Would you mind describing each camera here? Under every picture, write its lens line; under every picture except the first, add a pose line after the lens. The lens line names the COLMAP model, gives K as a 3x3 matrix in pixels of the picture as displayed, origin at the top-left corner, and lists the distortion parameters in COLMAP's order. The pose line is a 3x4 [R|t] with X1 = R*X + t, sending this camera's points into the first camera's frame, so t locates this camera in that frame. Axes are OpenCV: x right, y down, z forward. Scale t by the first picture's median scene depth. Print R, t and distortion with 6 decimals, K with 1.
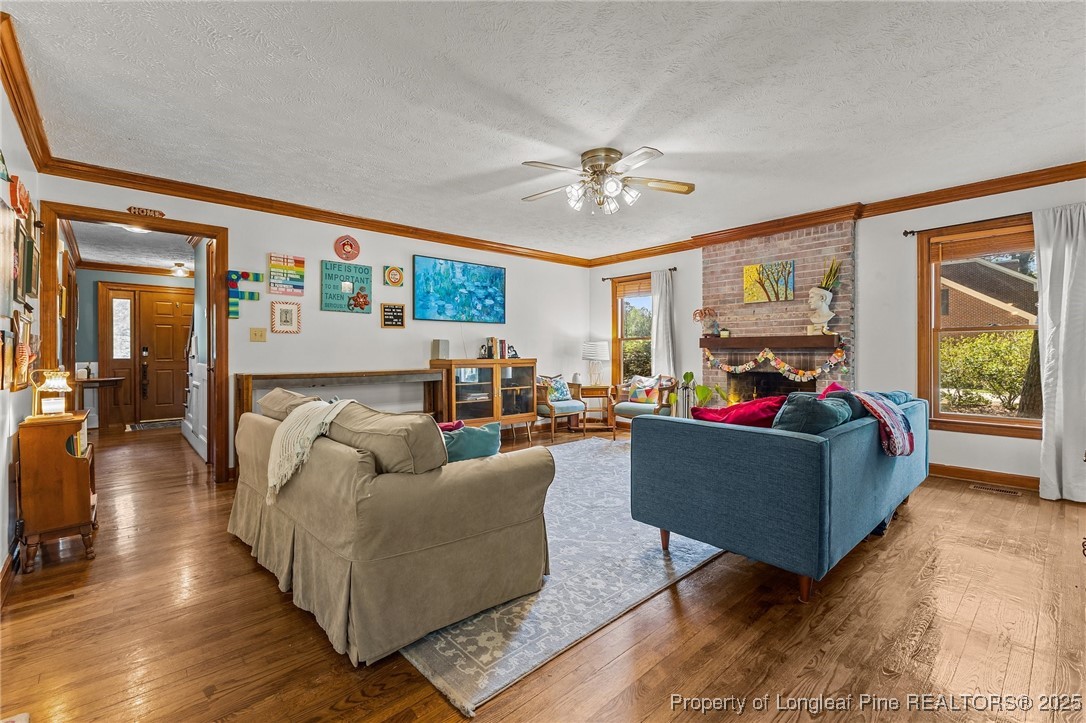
lens RADIAL K [[471.0, 0, 541.7], [0, 471.0, 356.9], [0, 0, 1]] dist [0.001086, -0.000070]
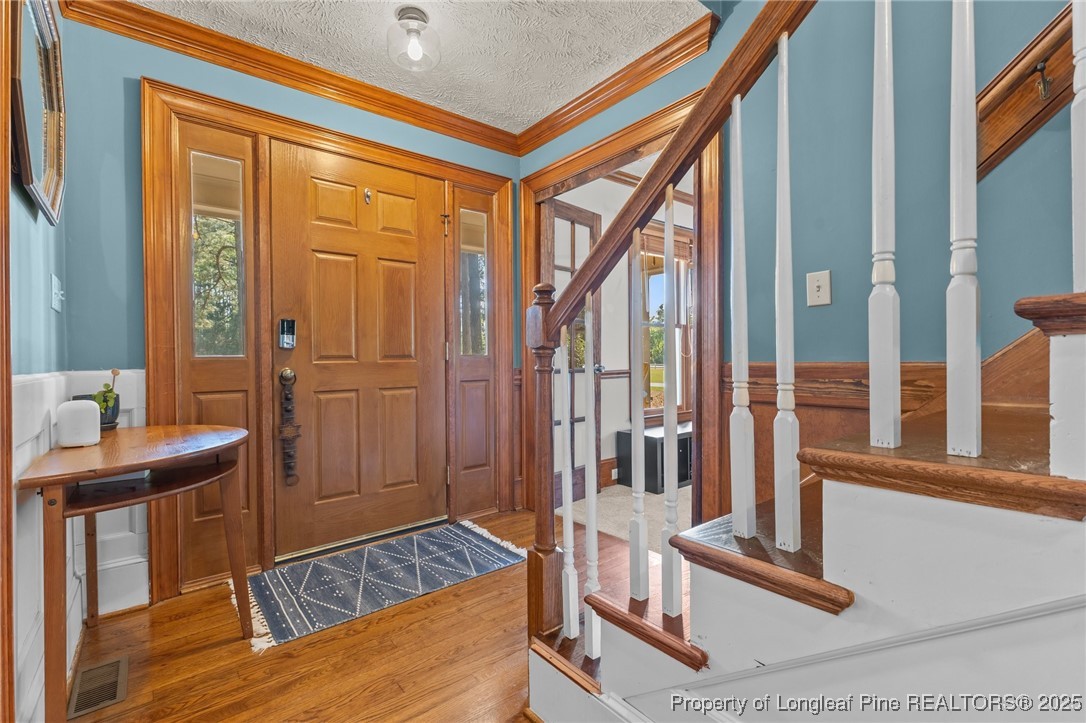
lens RADIAL K [[471.0, 0, 543.3], [0, 471.0, 361.4], [0, 0, 1]] dist [0.001086, -0.000070]
pose [[0.999300, -0.011405, -0.035621, -0.666492], [0.011559, 0.999925, 0.004137, 0.007645], [0.035571, -0.004546, 0.999357, 0.699579]]
